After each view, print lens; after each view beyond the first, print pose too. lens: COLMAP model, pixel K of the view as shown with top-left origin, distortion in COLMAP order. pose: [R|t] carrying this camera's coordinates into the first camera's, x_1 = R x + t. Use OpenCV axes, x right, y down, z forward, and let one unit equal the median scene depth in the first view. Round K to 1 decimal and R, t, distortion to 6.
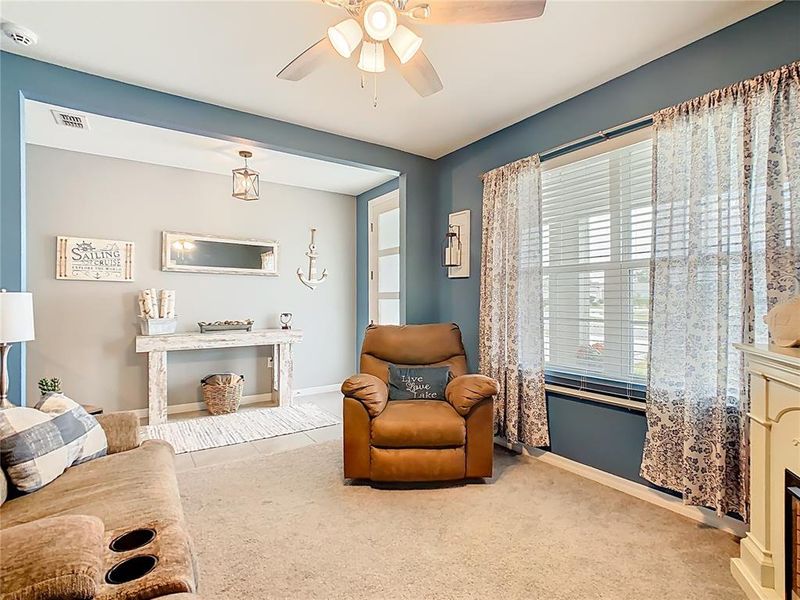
lens RADIAL K [[404.1, 0, 406.2], [0, 404.1, 292.6], [0, 0, 1]] dist [-0.011548, -0.000791]
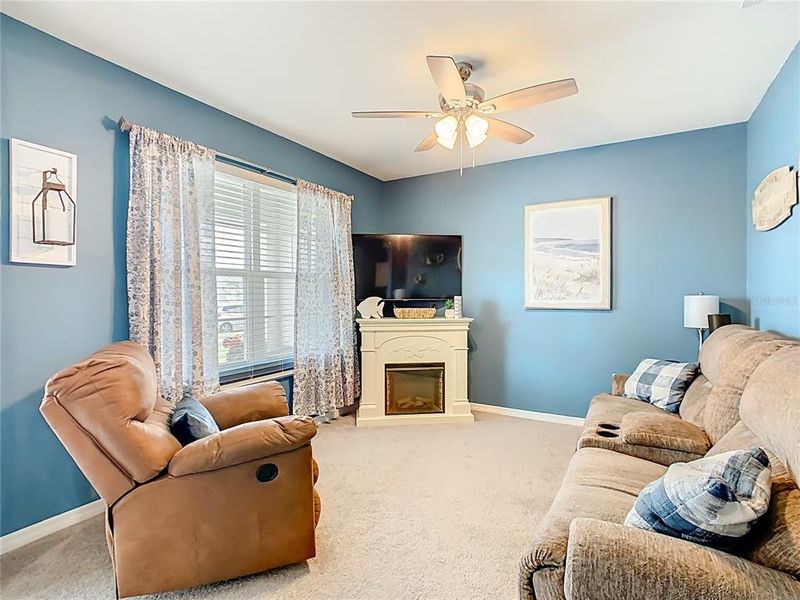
lens RADIAL K [[398.9, 0, 410.9], [0, 398.9, 300.2], [0, 0, 1]] dist [-0.040506, 0.019610]
pose [[-0.446922, -0.002186, 0.894570, -0.910620], [-0.001273, 0.999998, 0.001808, 0.014392], [-0.894572, -0.000330, -0.446924, 1.258439]]
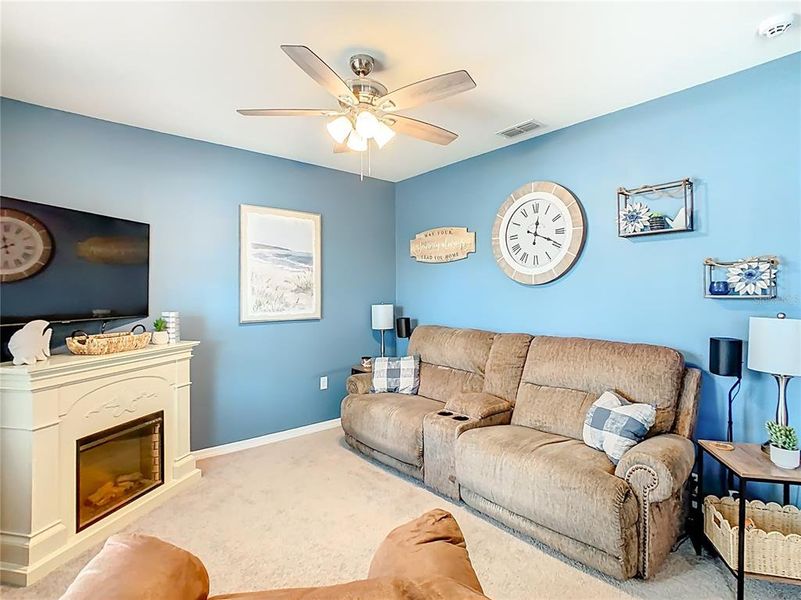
lens RADIAL K [[404.6, 0, 406.7], [0, 404.6, 292.6], [0, 0, 1]] dist [-0.011548, -0.000791]
pose [[-0.993468, 0.010110, -0.113666, -0.046814], [0.010695, 0.999933, -0.004535, -0.046299], [0.113612, -0.005721, -0.993509, 1.618292]]
